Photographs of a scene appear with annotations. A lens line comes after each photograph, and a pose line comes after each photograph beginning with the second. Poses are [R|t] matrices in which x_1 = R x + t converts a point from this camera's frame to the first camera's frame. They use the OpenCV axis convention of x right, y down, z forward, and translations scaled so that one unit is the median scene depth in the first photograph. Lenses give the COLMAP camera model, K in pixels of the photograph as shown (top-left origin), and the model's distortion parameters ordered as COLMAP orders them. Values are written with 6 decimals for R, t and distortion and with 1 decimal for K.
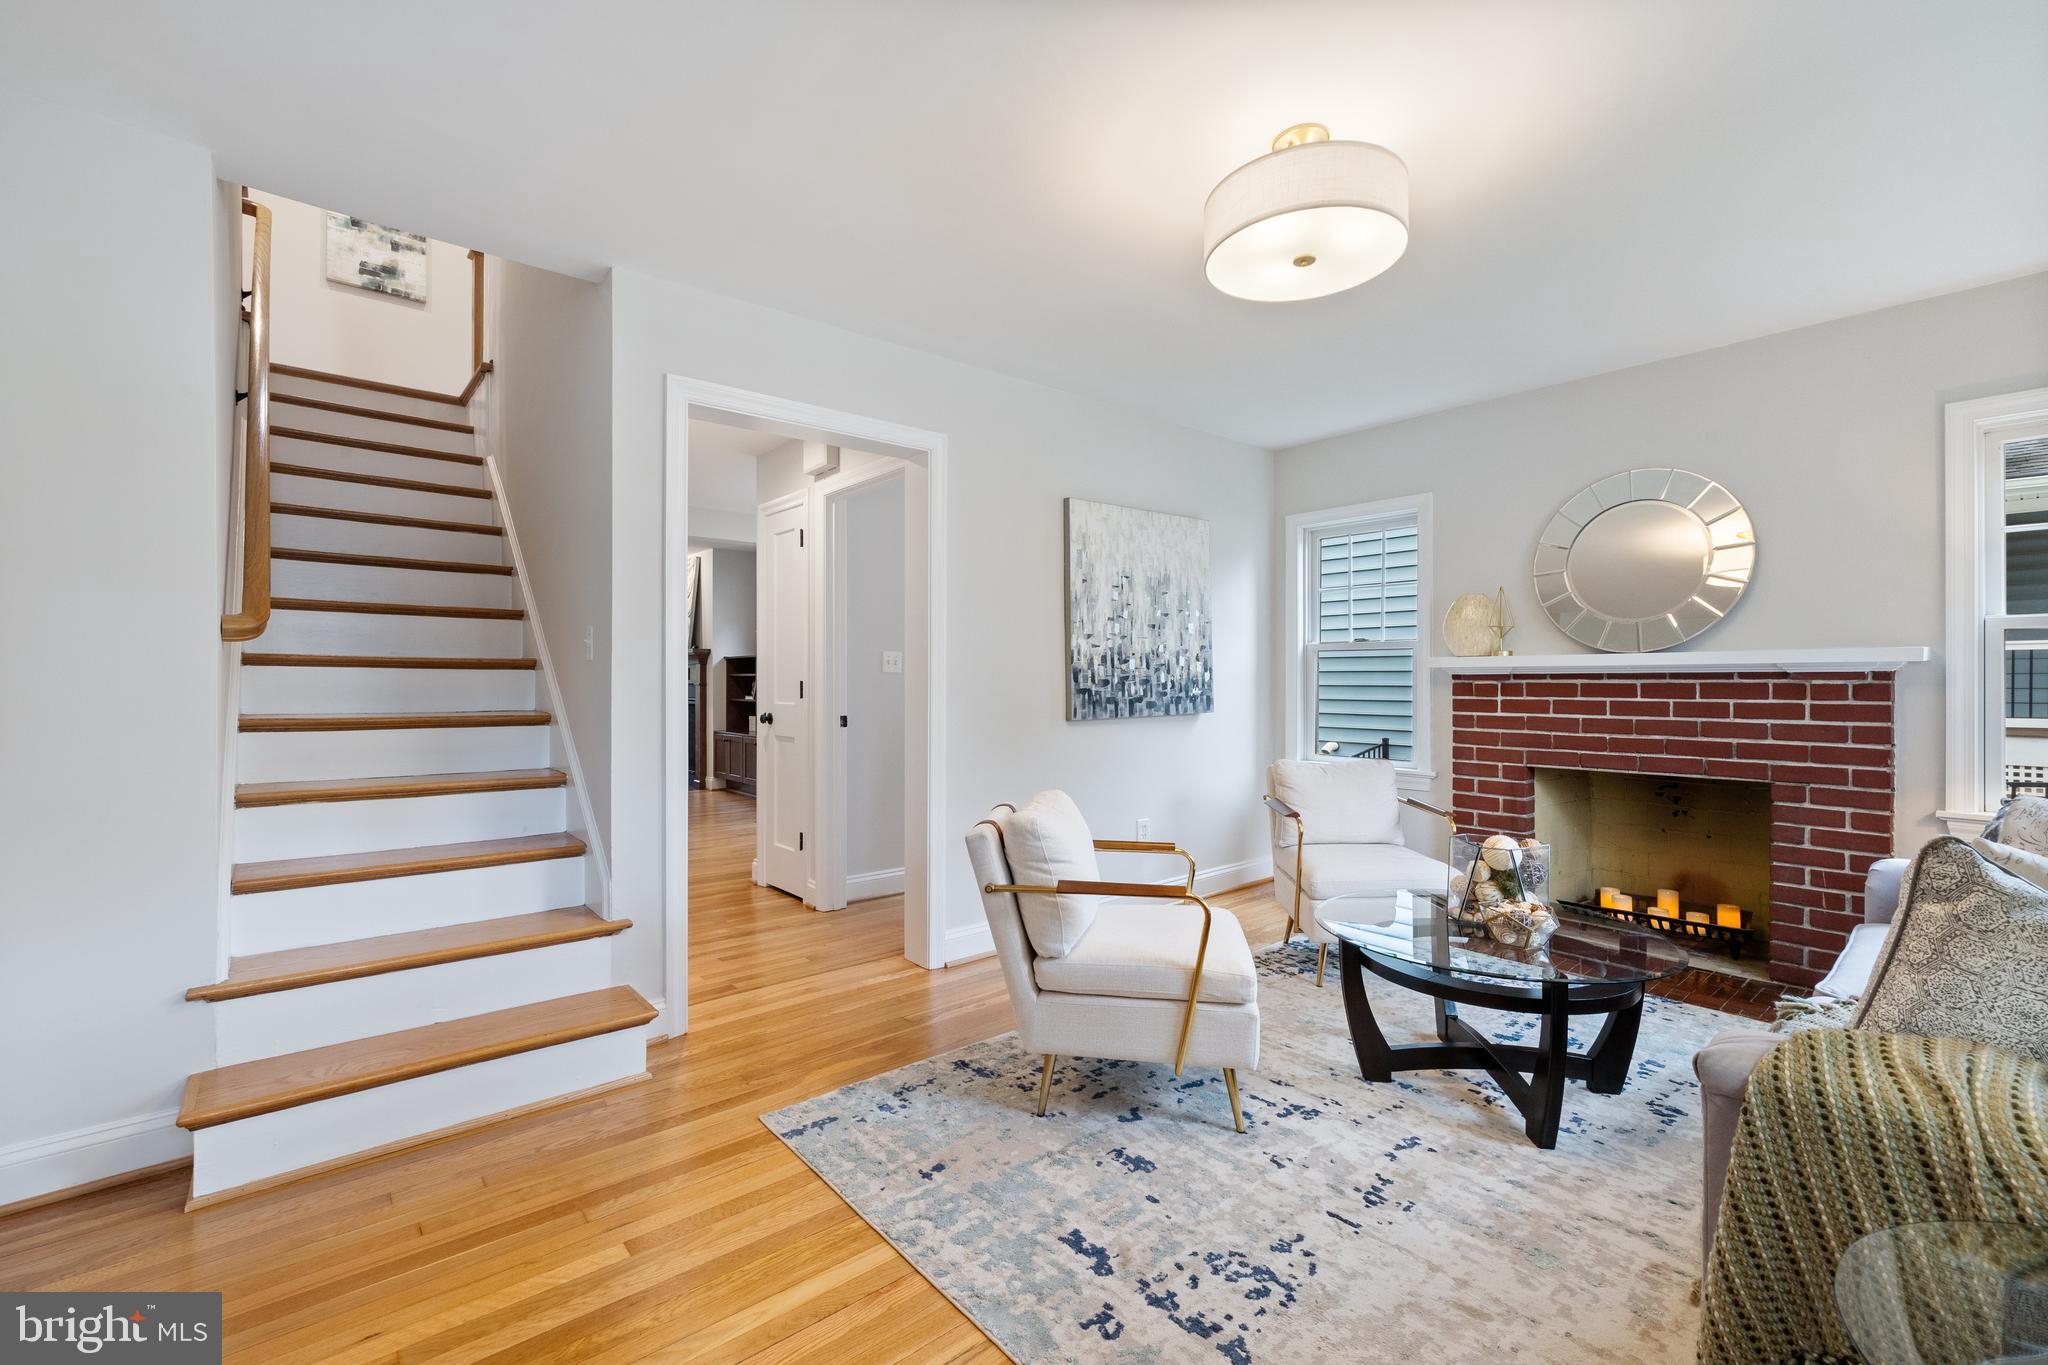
lens RADIAL K [[862.0, 0, 1007.1], [0, 862.0, 683.9], [0, 0, 1]] dist [0.003979, -0.002617]
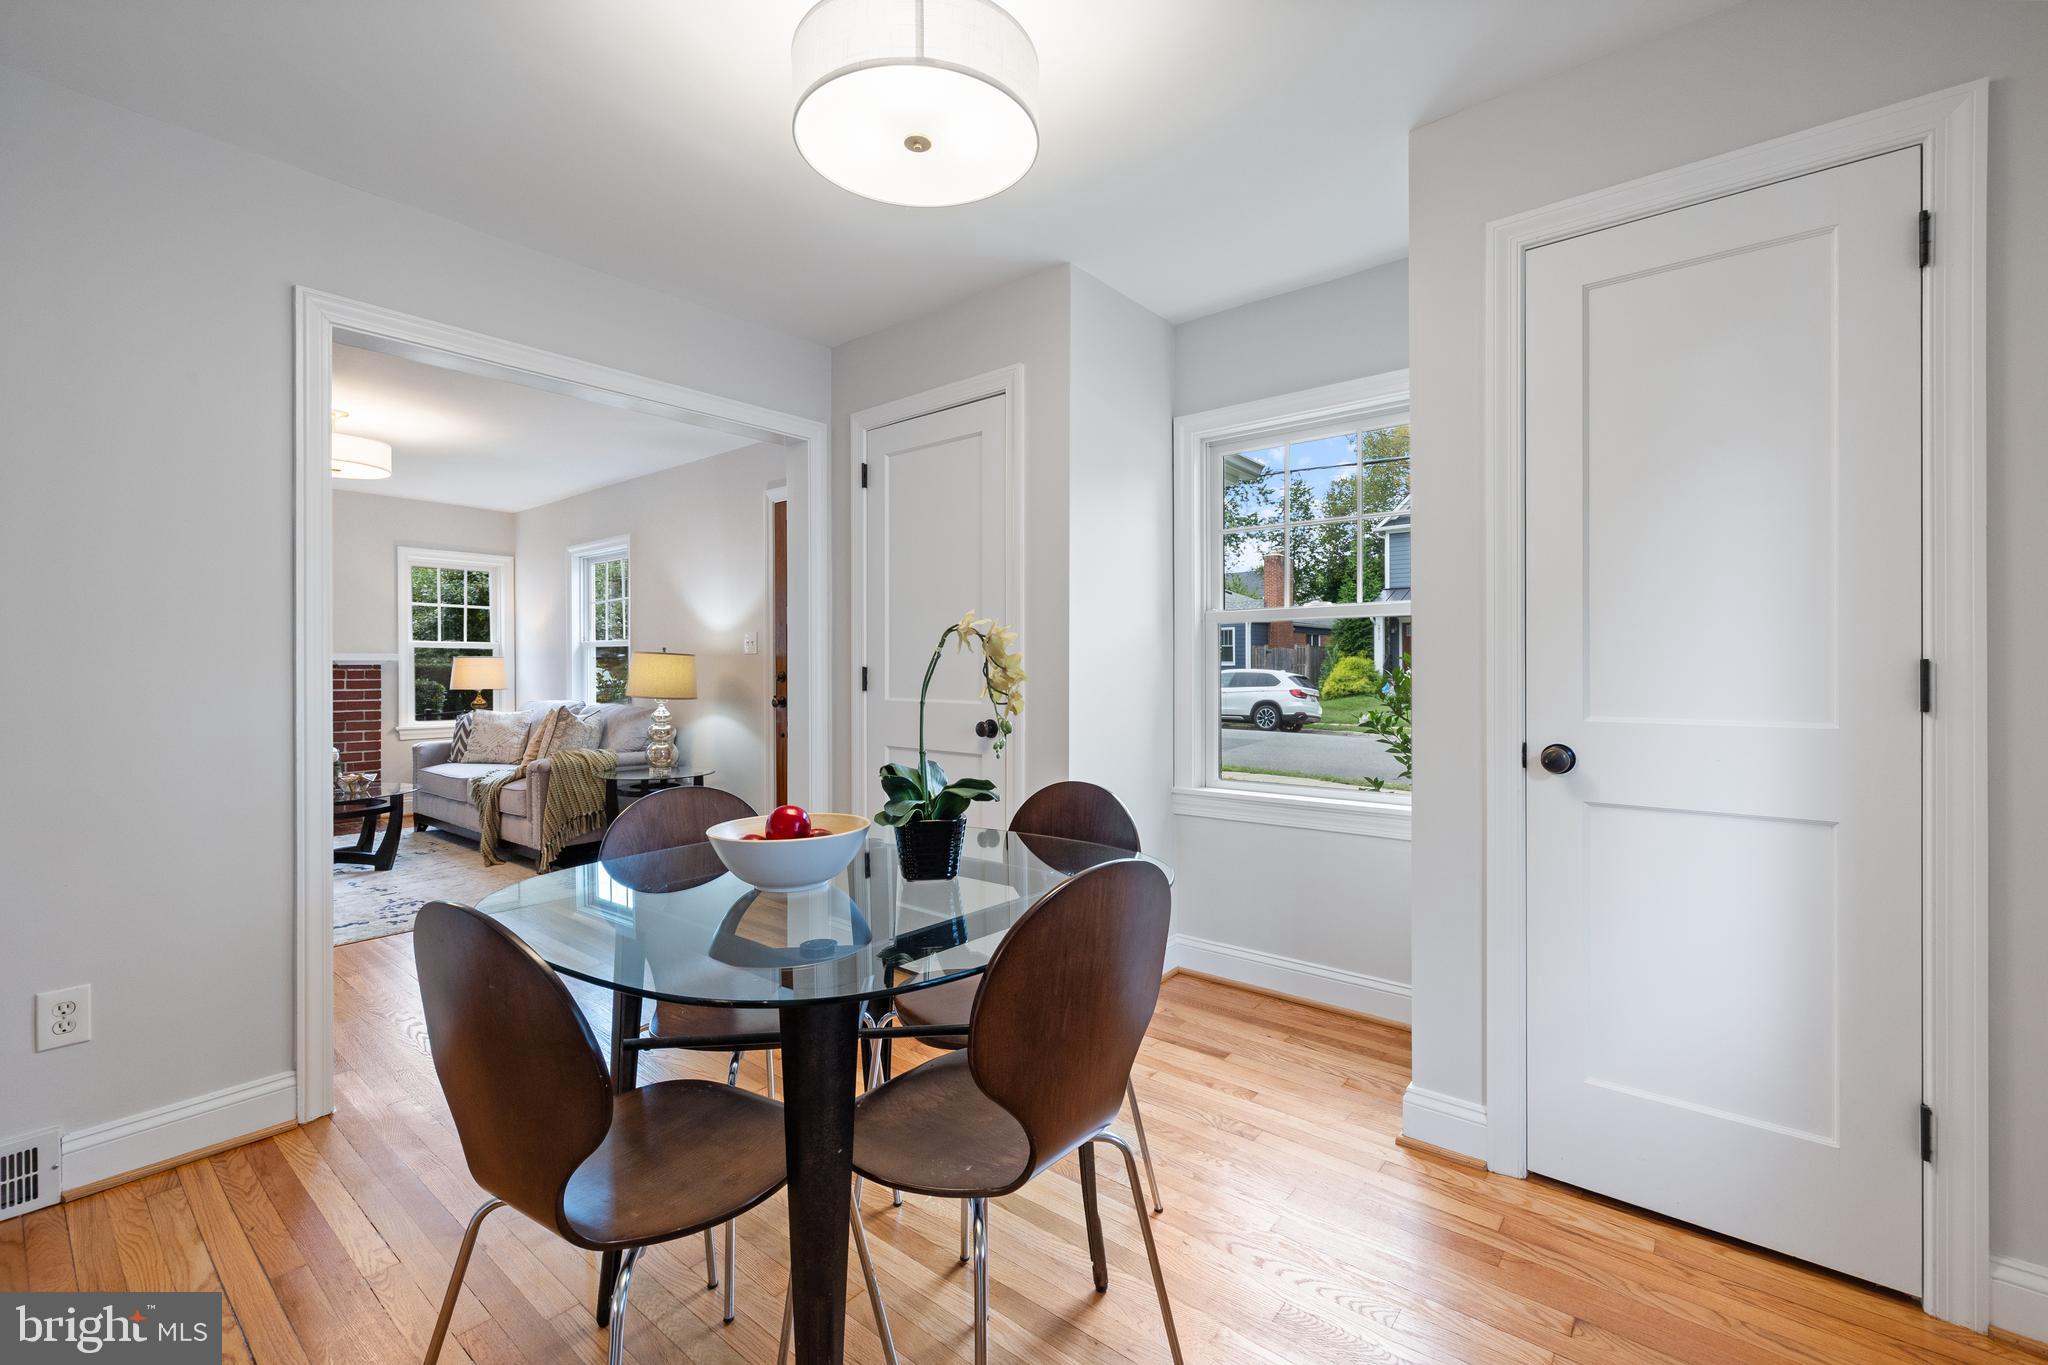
lens RADIAL K [[862.0, 0, 1028.2], [0, 862.0, 669.8], [0, 0, 1]] dist [0.003979, -0.002617]
pose [[-0.196447, -0.004104, 0.980506, -1.431443], [0.005930, 0.999968, 0.005374, -0.004194], [-0.980496, 0.006870, -0.196417, -0.169434]]
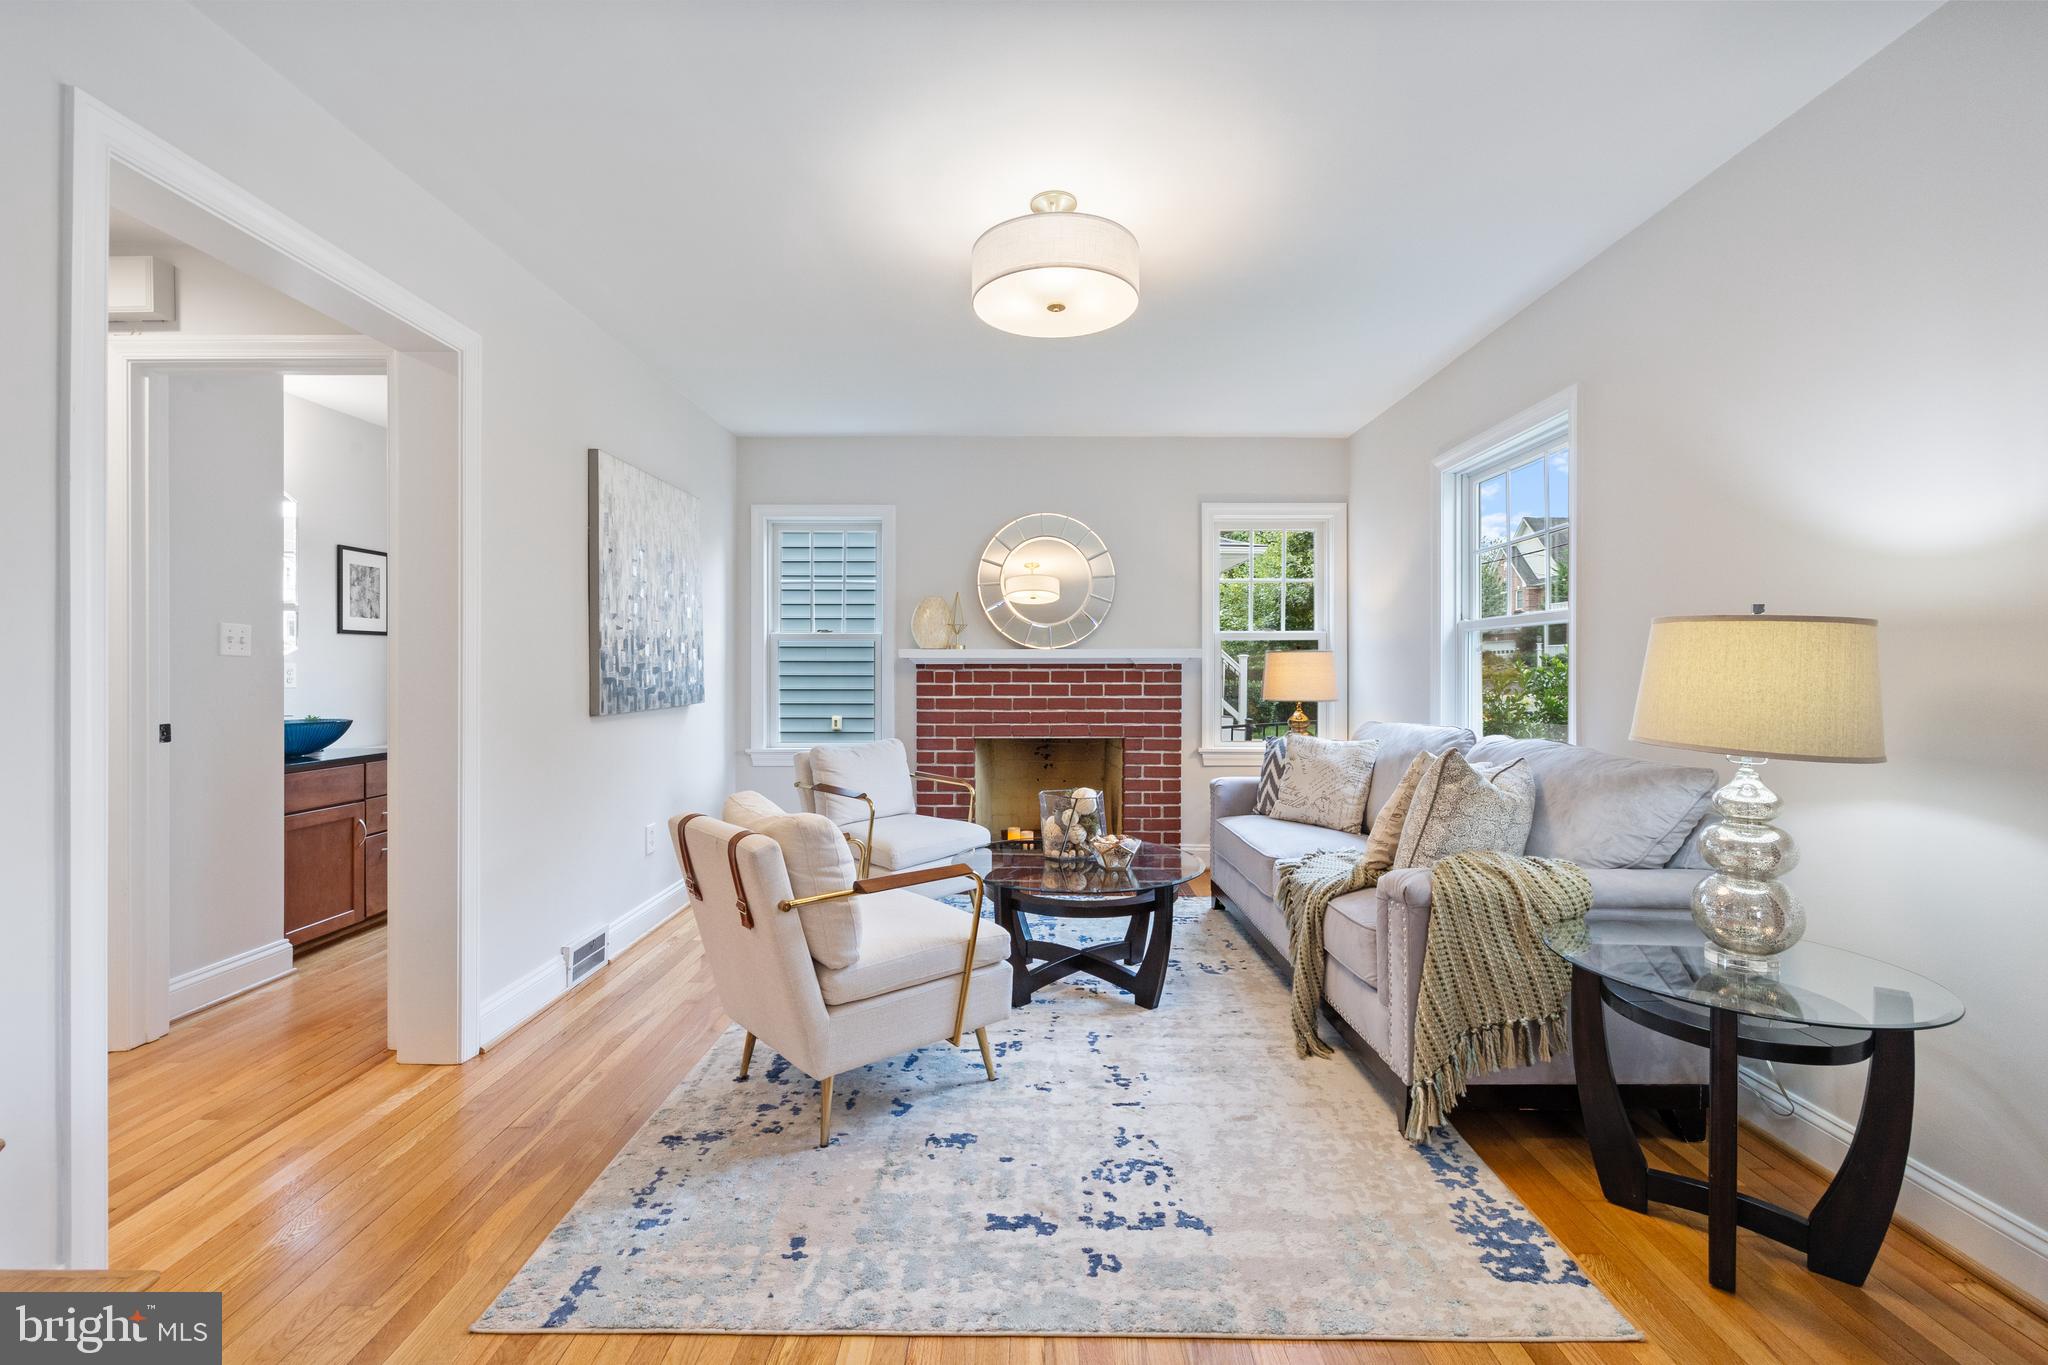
lens RADIAL K [[862.0, 0, 1012.9], [0, 862.0, 673.4], [0, 0, 1]] dist [0.003979, -0.002617]
pose [[0.645674, -0.001419, 0.763612, -0.409576], [0.001936, 0.999998, 0.000221, 0.002531], [-0.763611, 0.001336, 0.645675, 0.203512]]
